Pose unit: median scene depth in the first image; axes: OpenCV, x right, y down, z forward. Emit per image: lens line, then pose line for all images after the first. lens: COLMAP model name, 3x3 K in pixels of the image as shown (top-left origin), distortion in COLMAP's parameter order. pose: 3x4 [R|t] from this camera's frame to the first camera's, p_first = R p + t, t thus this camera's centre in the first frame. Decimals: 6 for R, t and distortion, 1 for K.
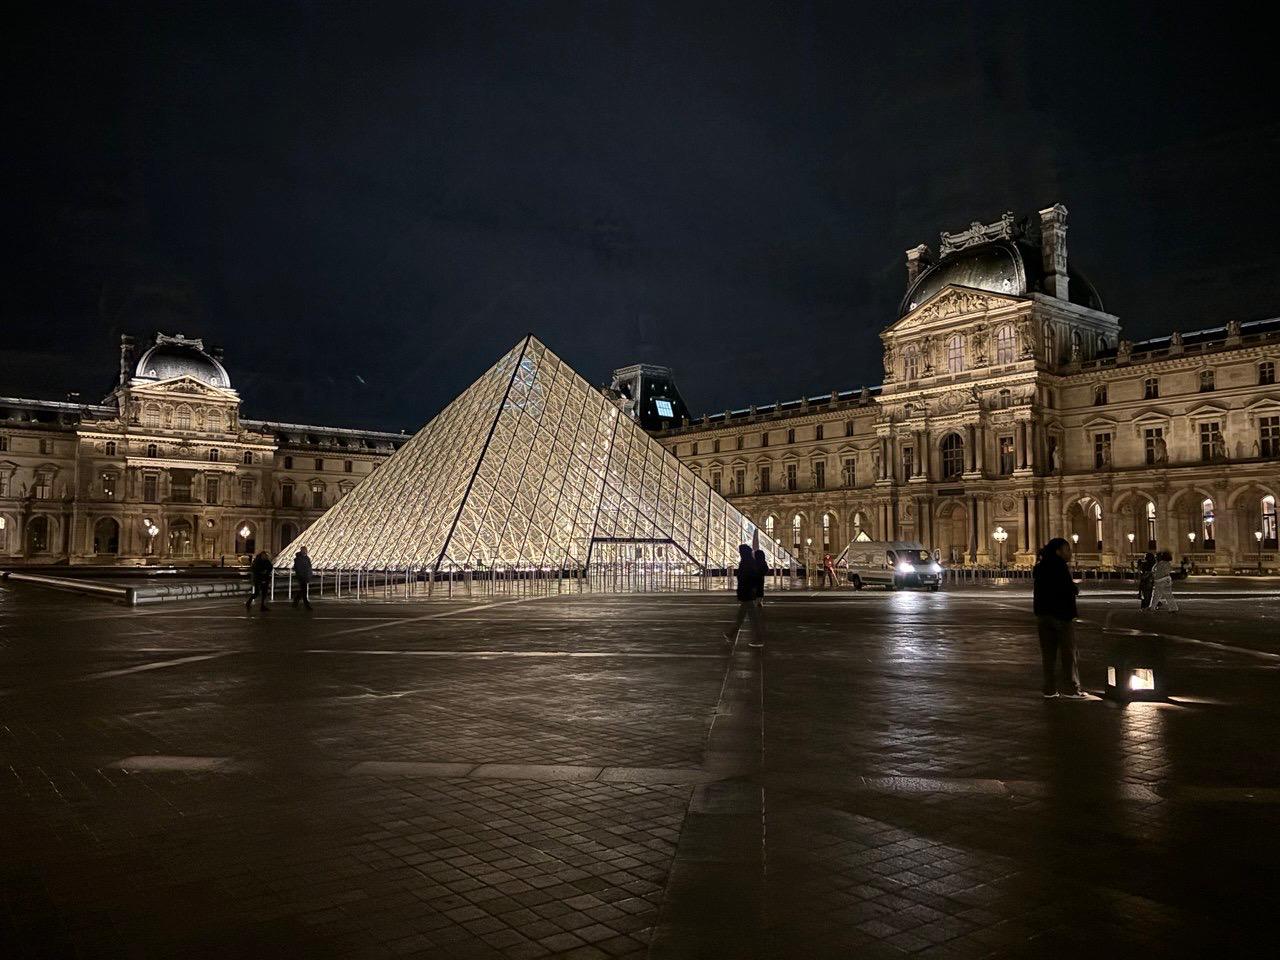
lens RADIAL K [[978.0, 0, 609.9], [0, 978.0, 480.4], [0, 0, 1]] dist [-0.011877, 0.012534]
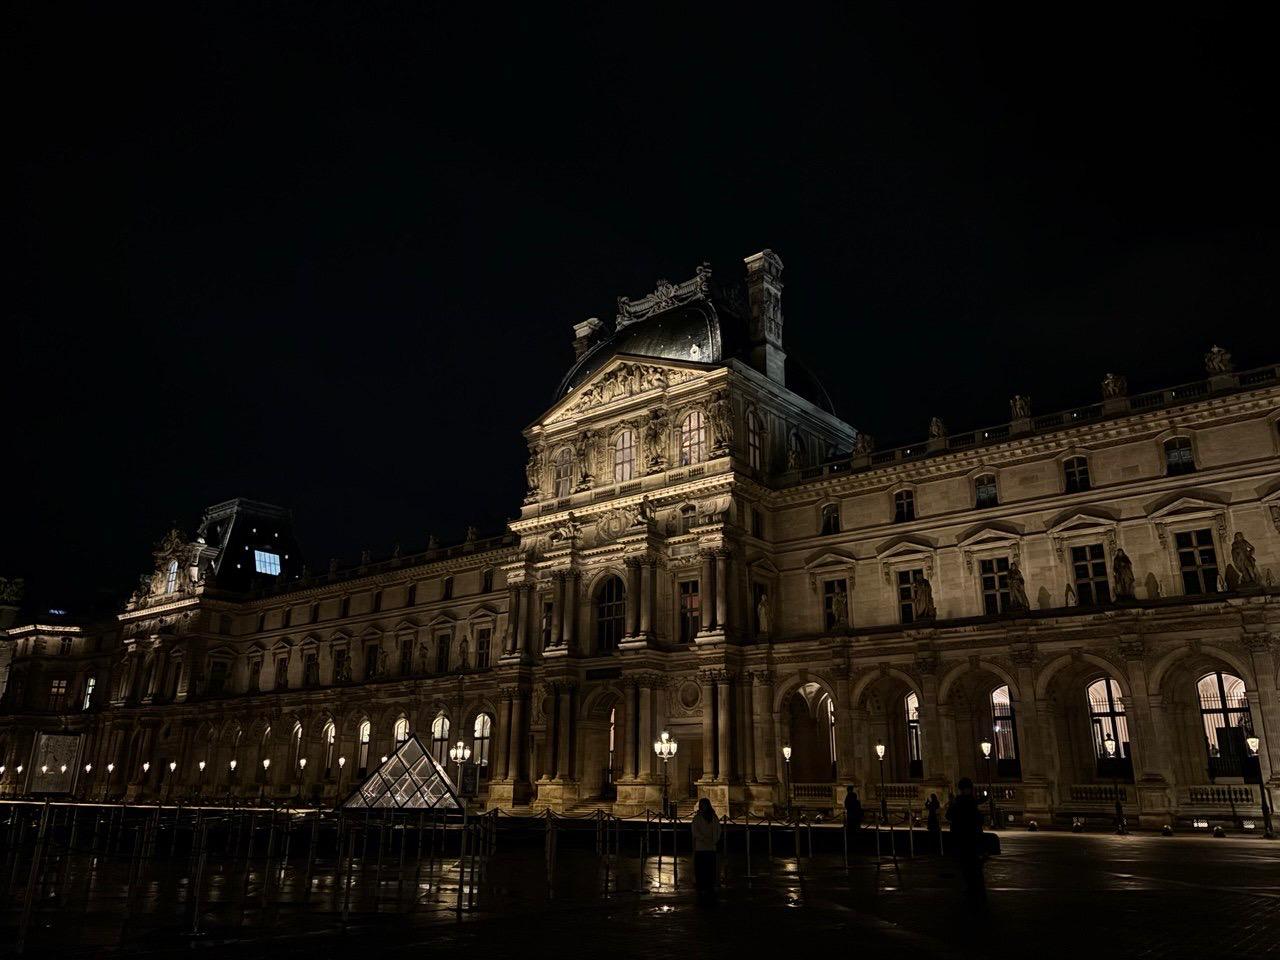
lens RADIAL K [[957.3, 0, 640.0], [0, 957.3, 480.0], [0, 0, 1]] dist [0.085125, -0.102739]
pose [[0.971496, 0.076562, 0.224351, 0.236096], [-0.022661, 0.972068, -0.233602, 0.034899], [-0.235970, 0.221860, 0.946095, 0.425119]]
